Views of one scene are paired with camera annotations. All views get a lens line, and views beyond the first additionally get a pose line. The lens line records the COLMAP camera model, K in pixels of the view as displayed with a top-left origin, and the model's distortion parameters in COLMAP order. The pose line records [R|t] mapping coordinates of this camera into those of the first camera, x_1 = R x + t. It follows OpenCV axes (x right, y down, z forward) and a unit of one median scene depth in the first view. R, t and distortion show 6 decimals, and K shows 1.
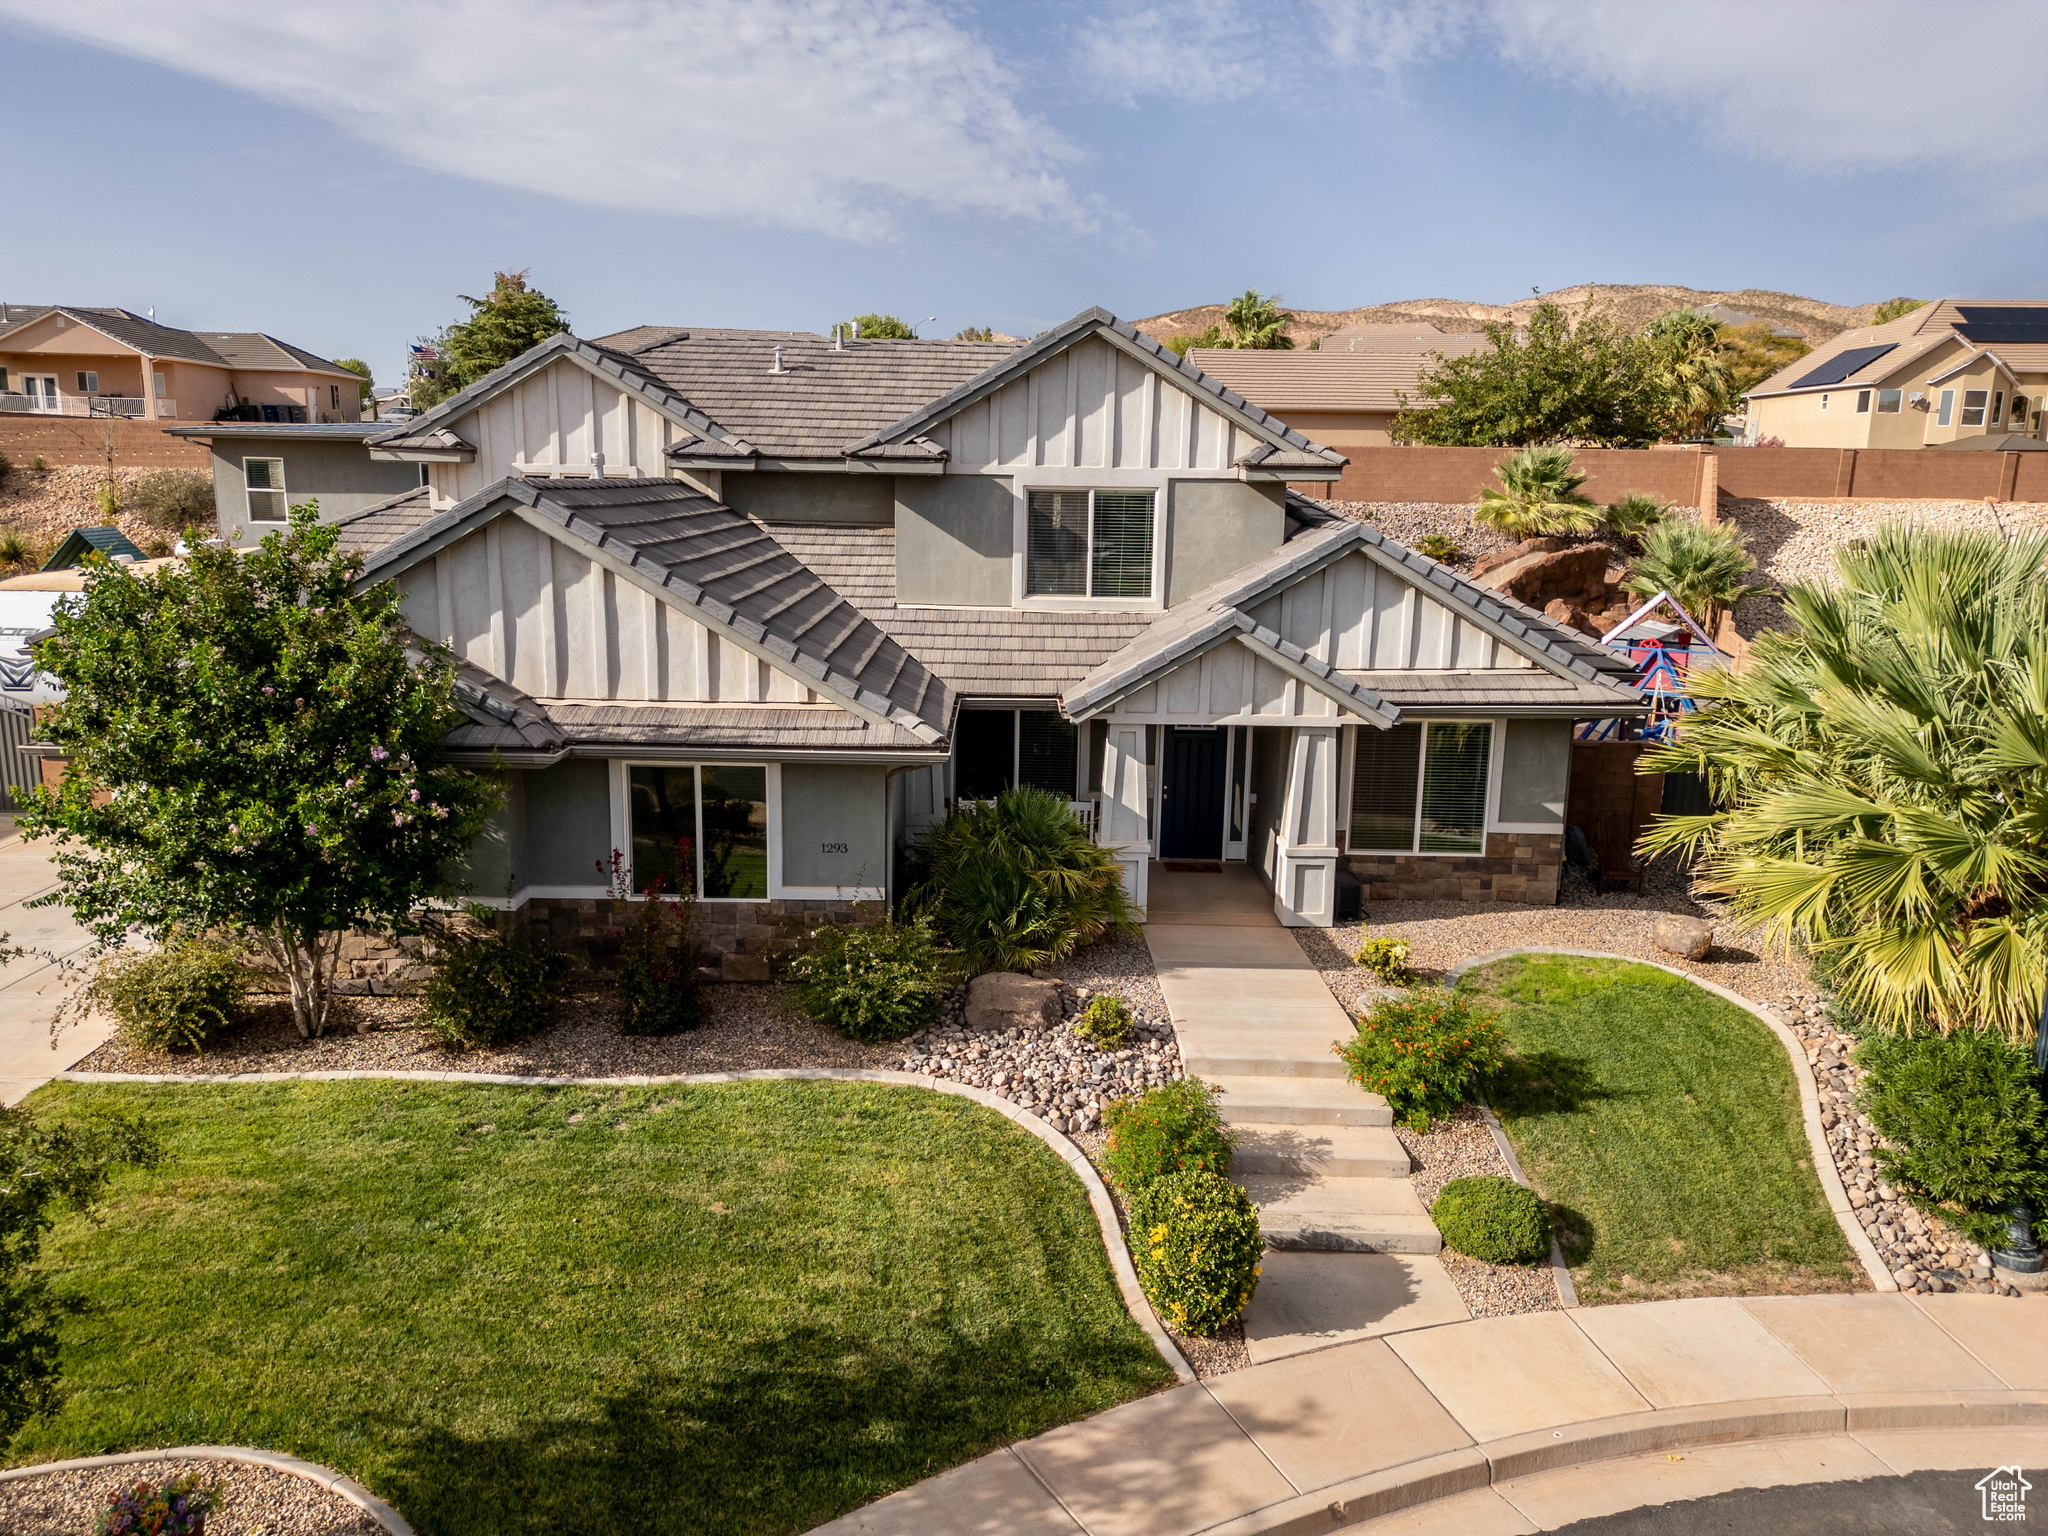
lens RADIAL K [[1440.5, 0, 1029.2], [0, 1440.5, 773.3], [0, 0, 1]] dist [0.064596, -0.062219]
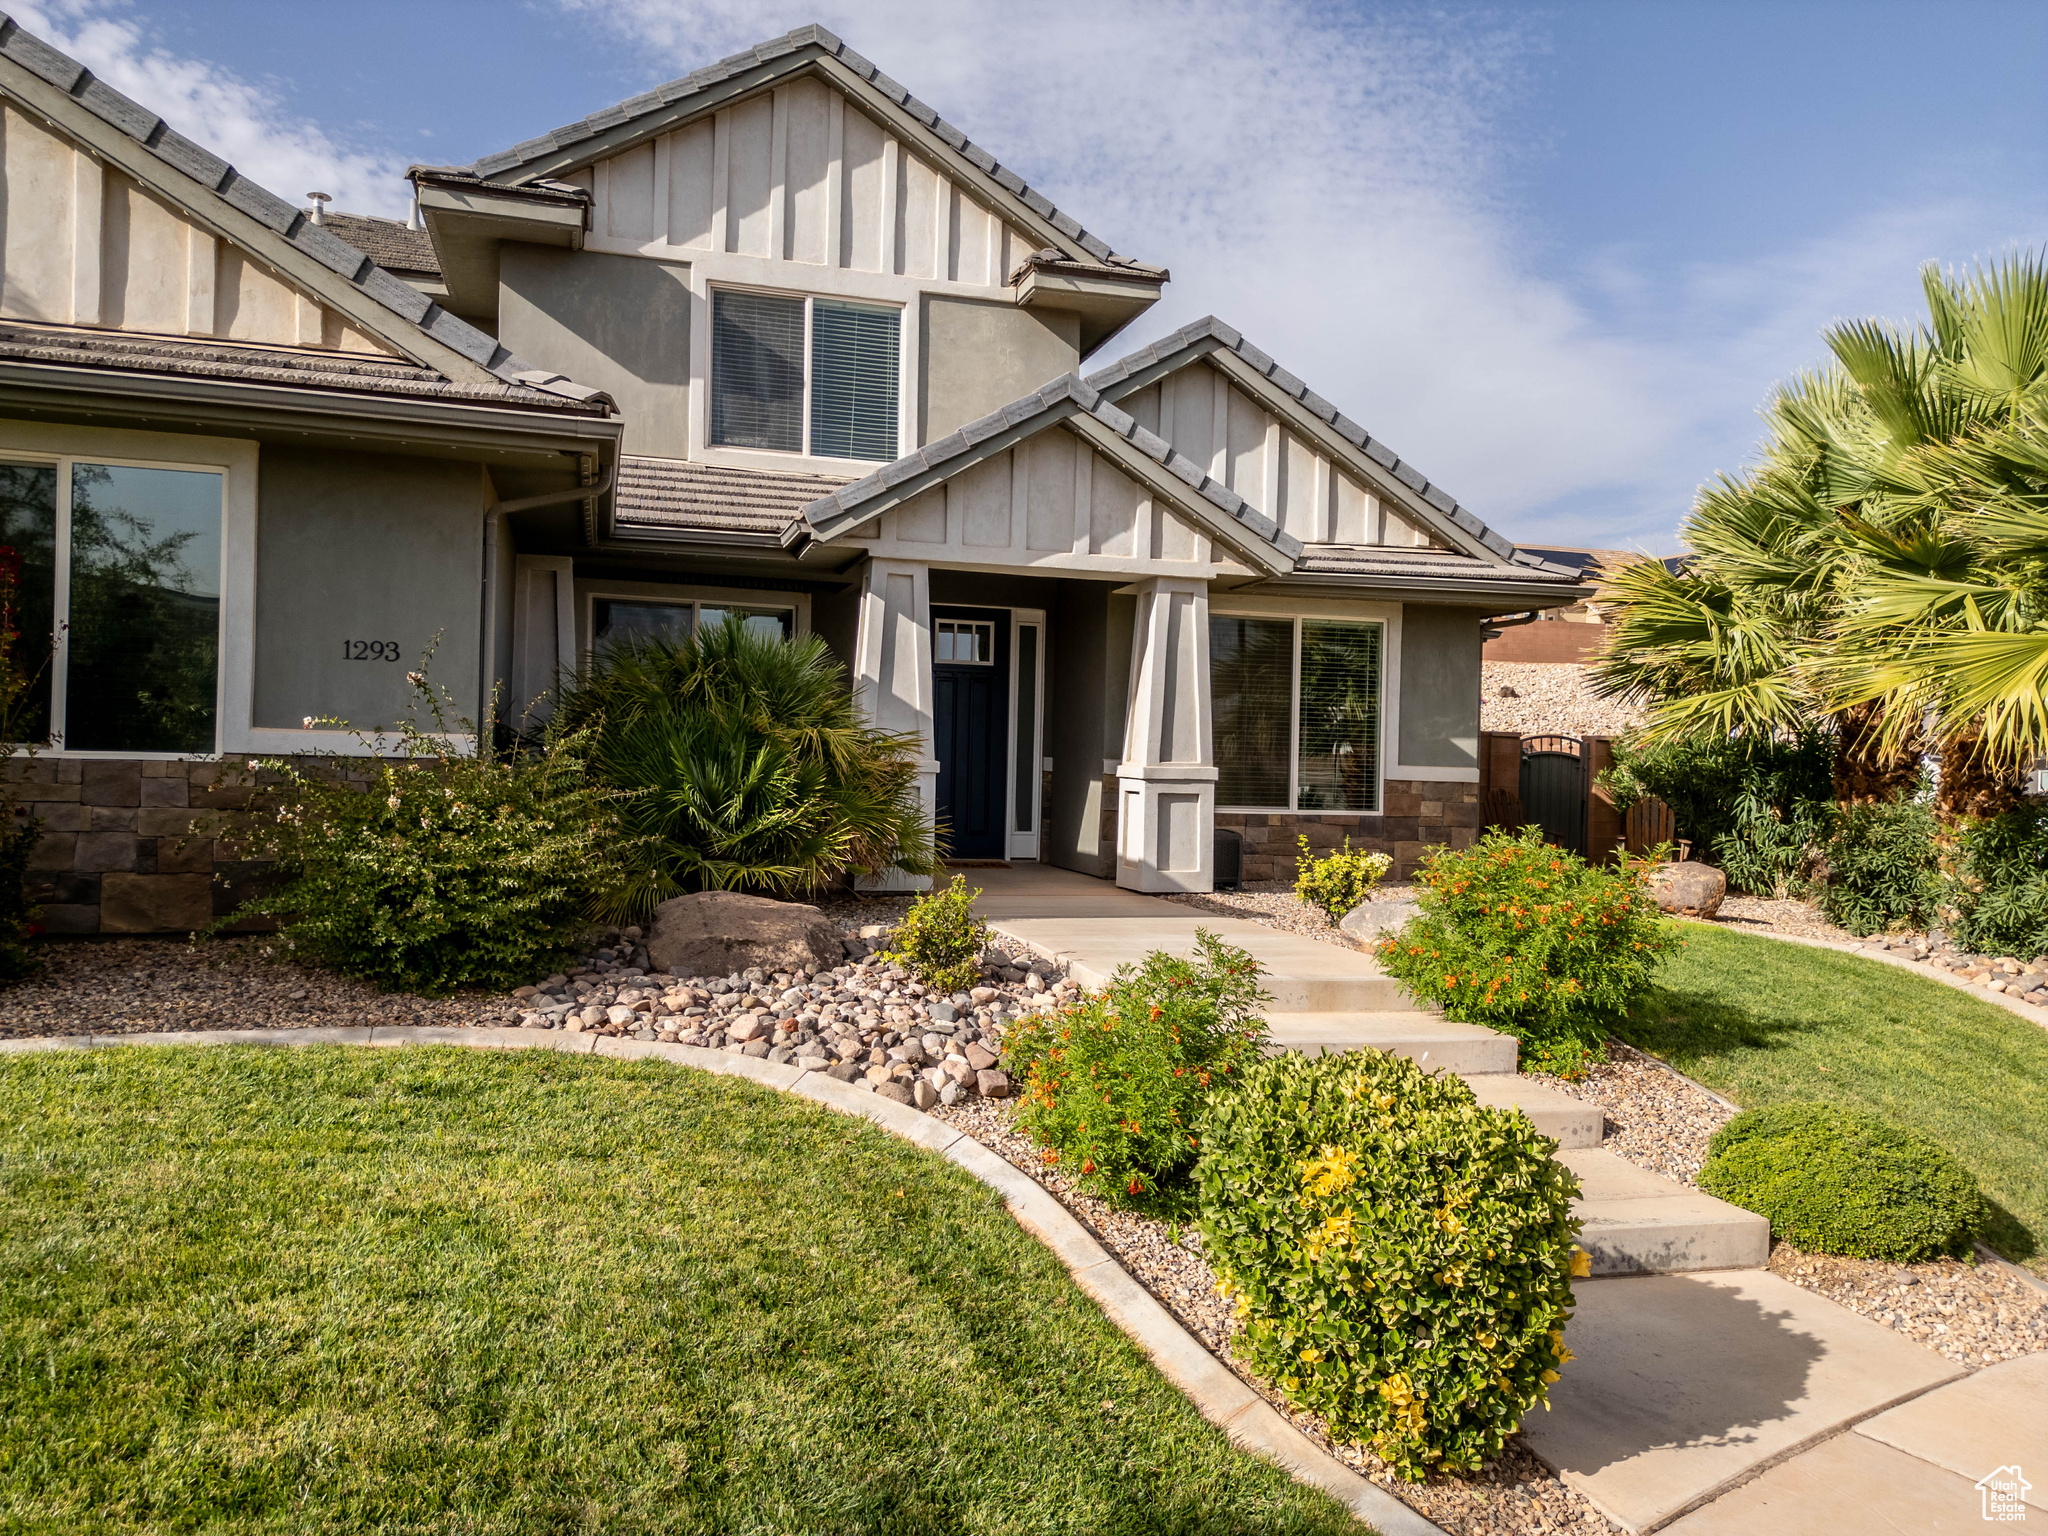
lens RADIAL K [[1440.5, 0, 1029.2], [0, 1440.5, 773.3], [0, 0, 1]] dist [0.064596, -0.062219]
pose [[0.962716, 0.004566, 0.270477, -0.045873], [0.047513, 0.981460, -0.185683, 0.174744], [-0.266310, 0.191611, 0.944650, 0.412474]]
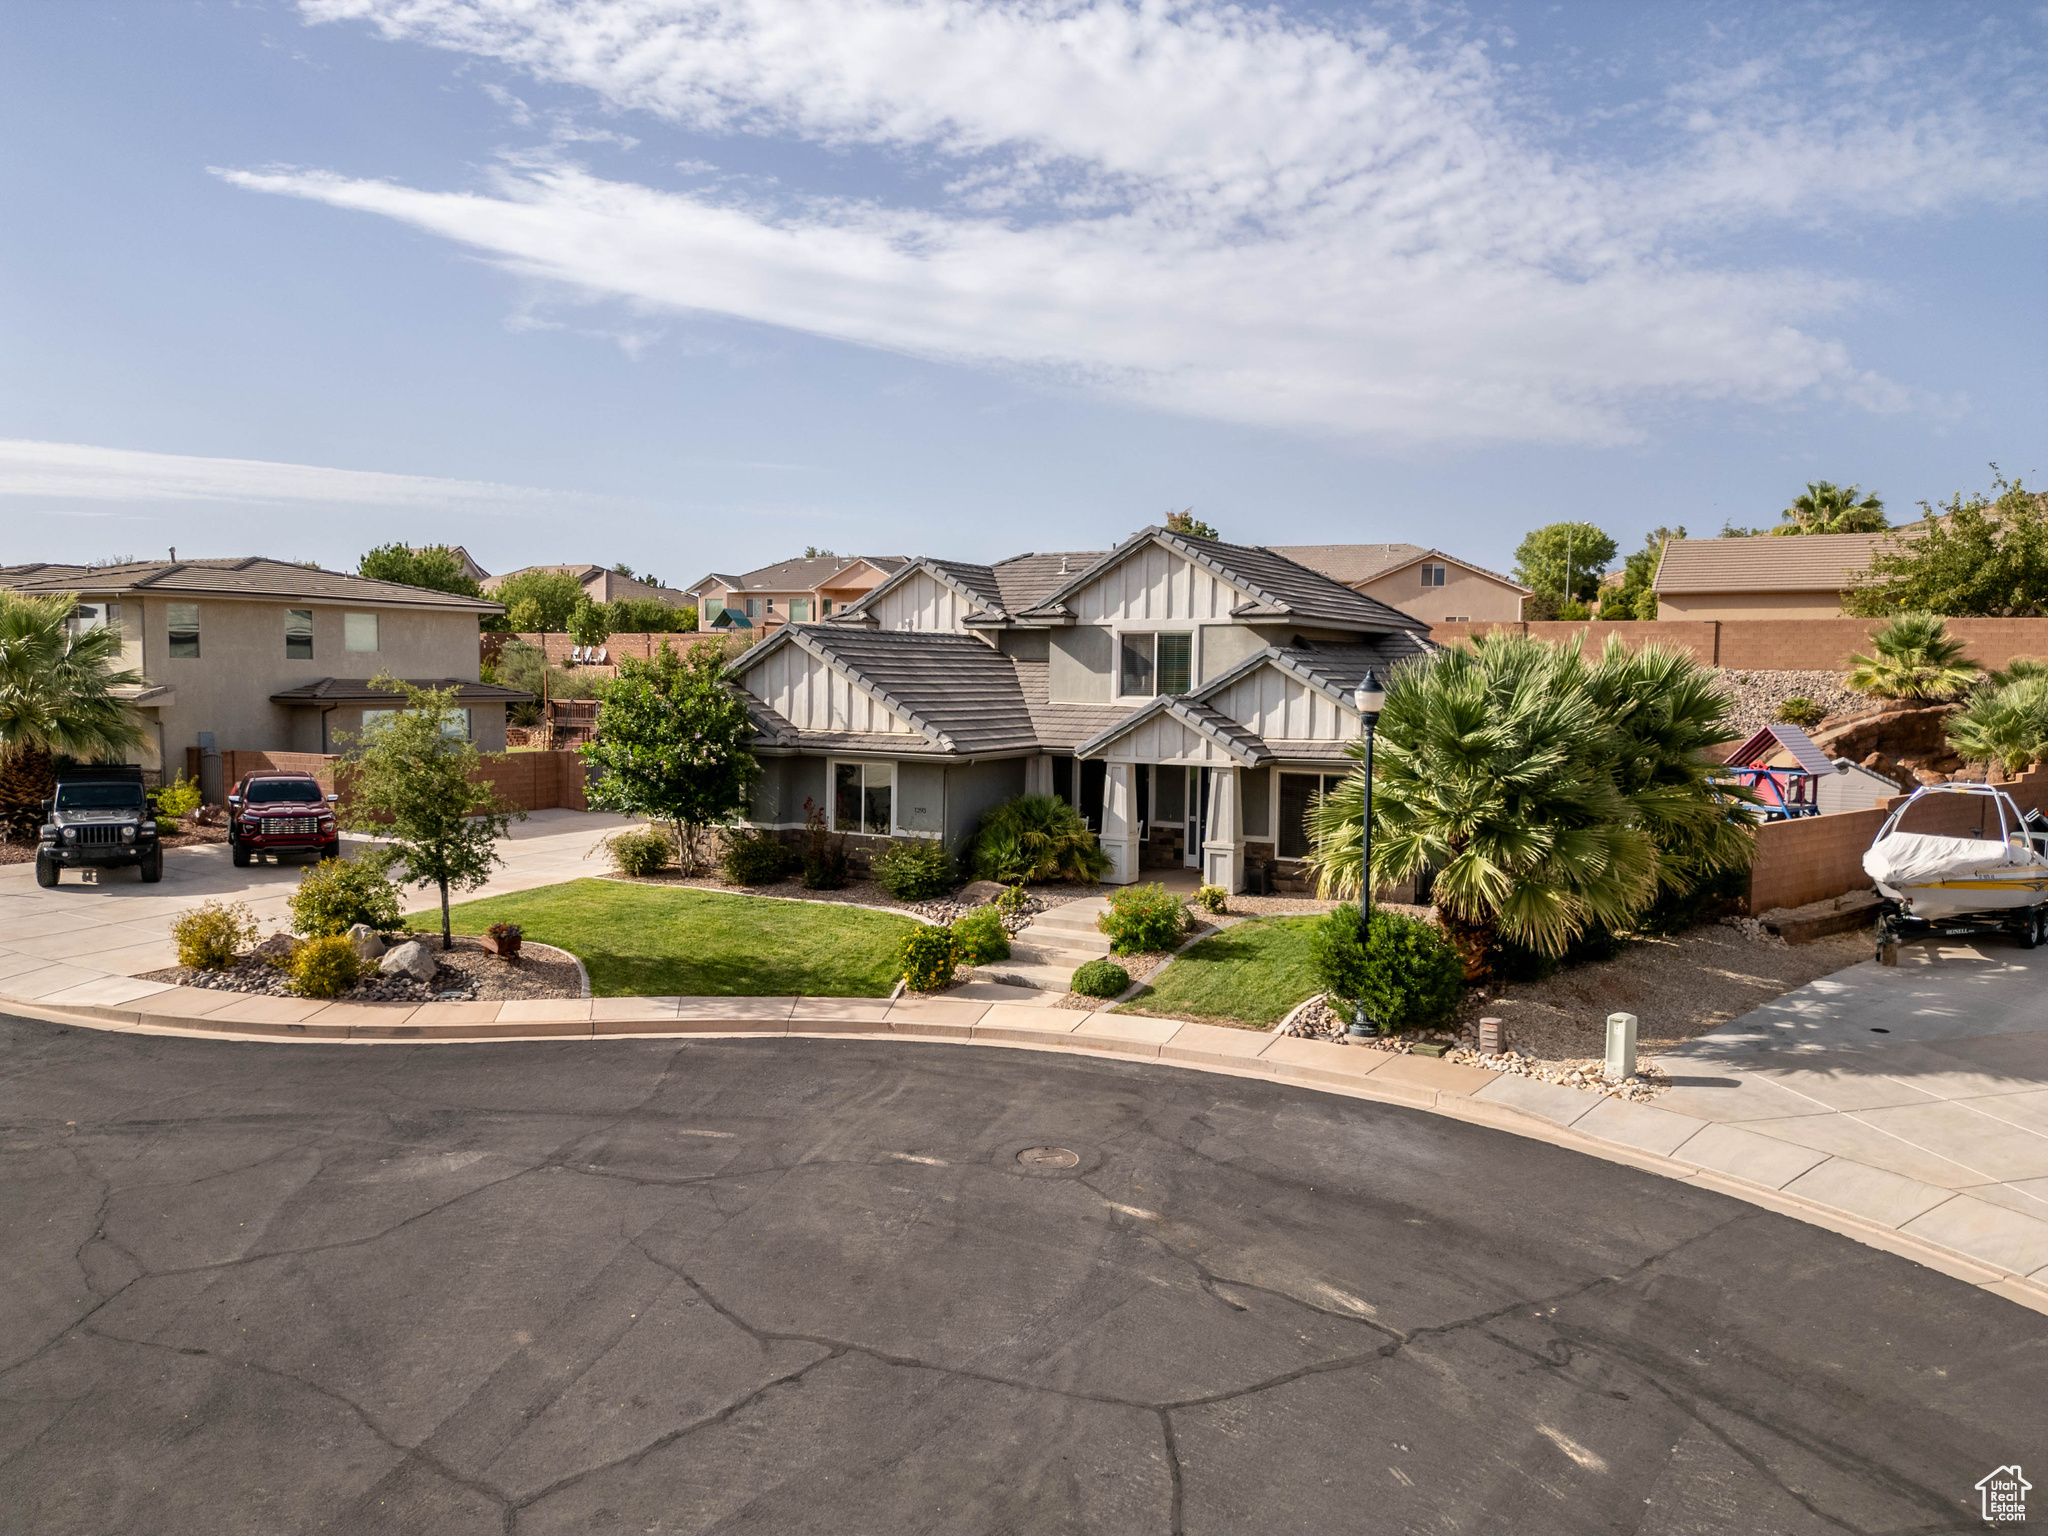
lens RADIAL K [[1442.9, 0, 1026.2], [0, 1442.9, 766.5], [0, 0, 1]] dist [0.065373, -0.062991]
pose [[0.868866, 0.026028, -0.494362, 0.816175], [-0.098443, 0.987758, -0.121012, 0.186386], [0.485160, 0.153810, 0.860792, -0.512599]]
